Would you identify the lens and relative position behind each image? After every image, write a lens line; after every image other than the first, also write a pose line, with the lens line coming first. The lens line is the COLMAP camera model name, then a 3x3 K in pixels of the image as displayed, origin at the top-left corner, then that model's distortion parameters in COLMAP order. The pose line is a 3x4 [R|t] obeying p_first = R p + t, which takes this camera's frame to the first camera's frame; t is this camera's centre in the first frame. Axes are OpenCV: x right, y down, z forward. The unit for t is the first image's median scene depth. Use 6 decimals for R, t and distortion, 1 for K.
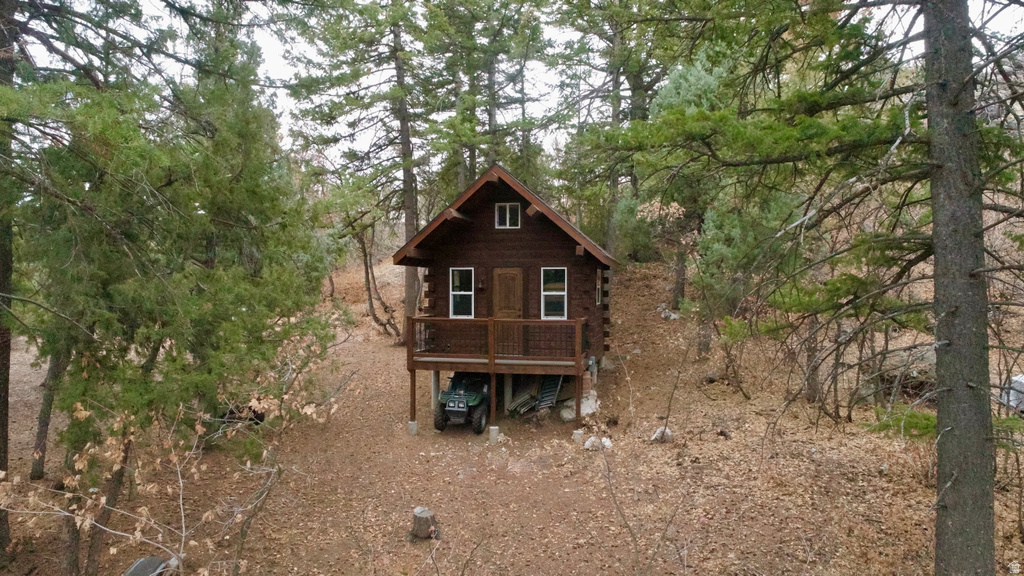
lens RADIAL K [[686.4, 0, 512.0], [0, 686.4, 288.0], [0, 0, 1]] dist [0.000050, 0.000355]
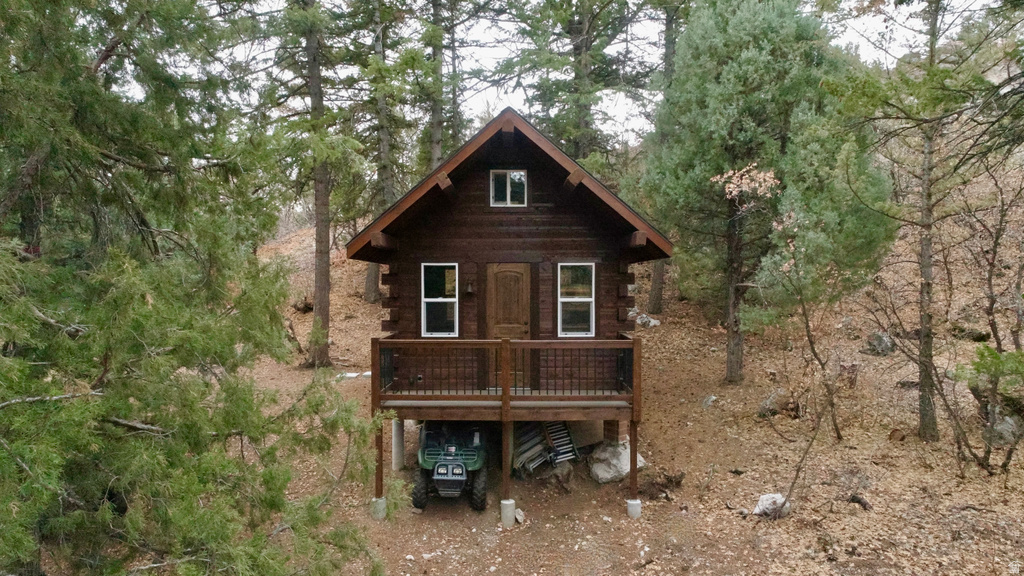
lens RADIAL K [[686.4, 0, 512.0], [0, 686.4, 288.0], [0, 0, 1]] dist [0.000050, 0.000355]
pose [[0.975759, -0.005989, 0.218767, -0.157692], [0.004553, 0.999965, 0.007070, -0.009526], [-0.218802, -0.005903, 0.975752, 0.325847]]
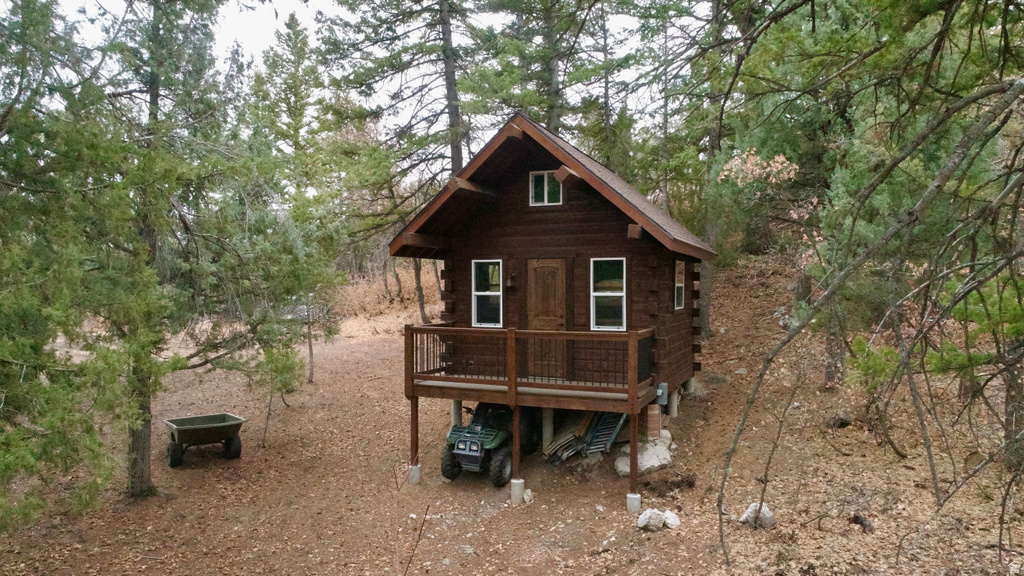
lens RADIAL K [[686.4, 0, 512.0], [0, 686.4, 288.0], [0, 0, 1]] dist [0.000050, 0.000355]
pose [[0.982828, -0.001133, -0.184523, 0.094973], [0.001161, 0.999999, 0.000041, 0.001298], [0.184523, -0.000255, 0.982828, 0.276431]]
